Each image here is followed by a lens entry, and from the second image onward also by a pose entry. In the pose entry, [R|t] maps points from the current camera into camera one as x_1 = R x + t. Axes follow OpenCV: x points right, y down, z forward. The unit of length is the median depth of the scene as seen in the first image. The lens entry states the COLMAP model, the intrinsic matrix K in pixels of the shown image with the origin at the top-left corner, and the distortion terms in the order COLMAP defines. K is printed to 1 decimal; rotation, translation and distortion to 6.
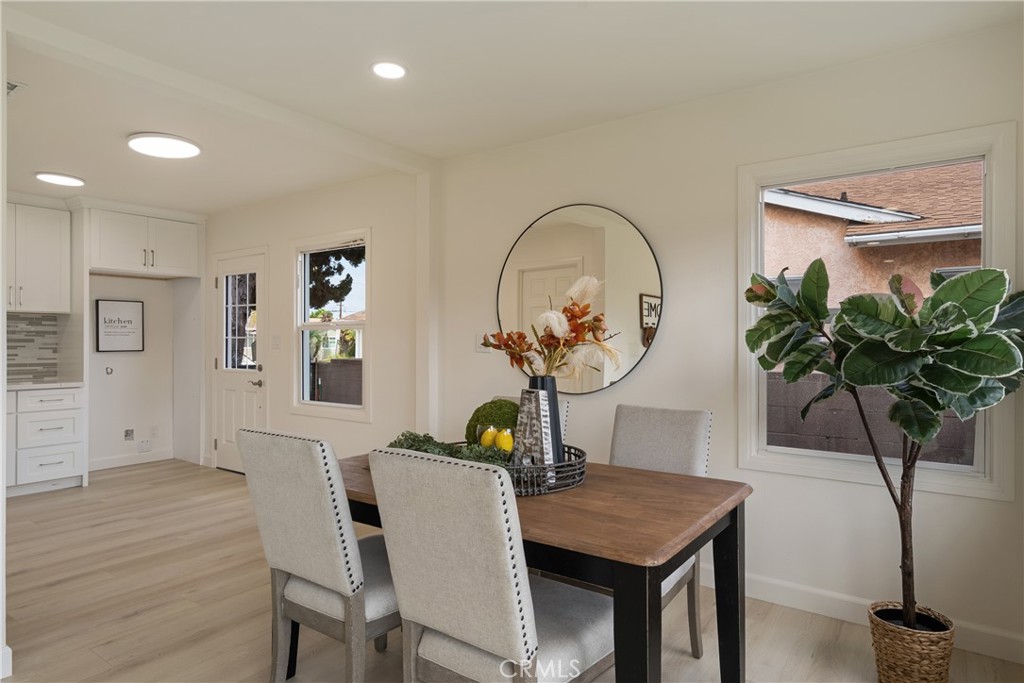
lens RADIAL K [[595.1, 0, 513.5], [0, 595.1, 343.4], [0, 0, 1]] dist [0.006729, 0.001659]
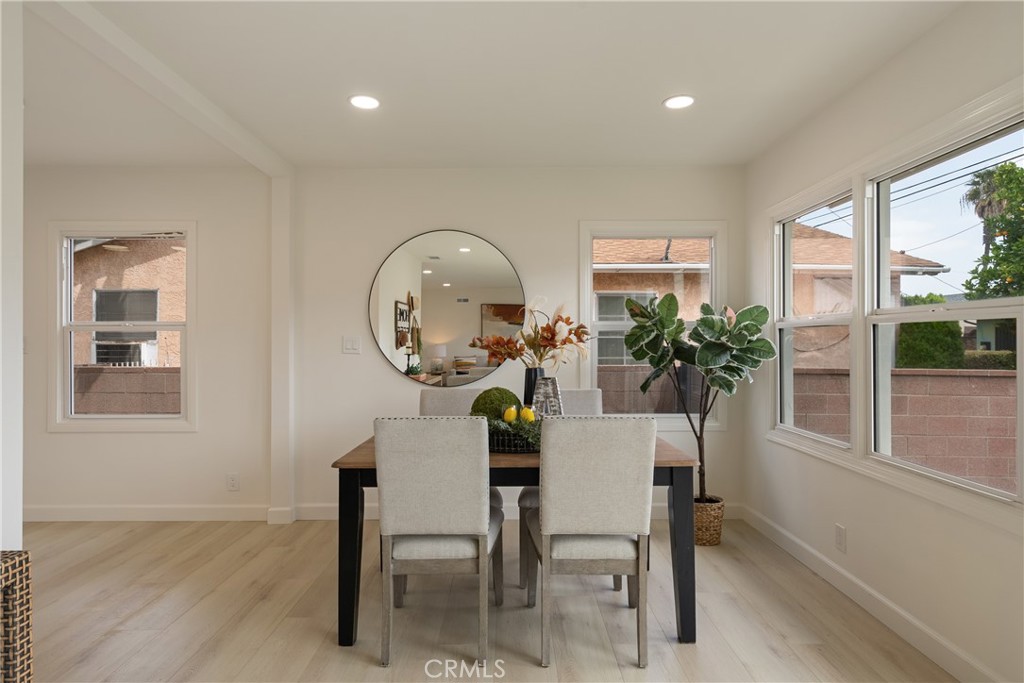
lens RADIAL K [[603.5, 0, 507.5], [0, 603.5, 345.1], [0, 0, 1]] dist [0.006290, 0.002485]
pose [[0.808646, -0.005141, 0.588273, -0.826113], [0.005762, 0.999983, 0.000819, 0.000347], [-0.588267, 0.002728, 0.808662, -0.095272]]
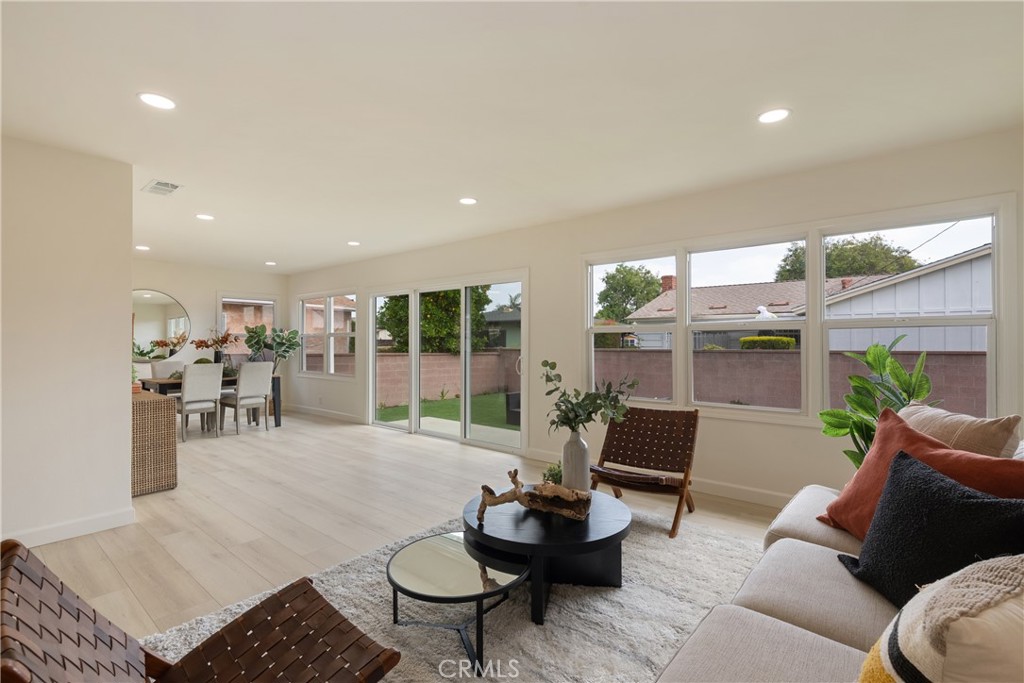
lens RADIAL K [[466.1, 0, 510.3], [0, 466.1, 342.6], [0, 0, 1]] dist [-0.001694, -0.000303]
pose [[0.071645, -0.002114, 0.997428, -2.895391], [0.007022, 0.999974, 0.001615, 0.008143], [-0.997405, 0.006888, 0.071658, -1.153225]]
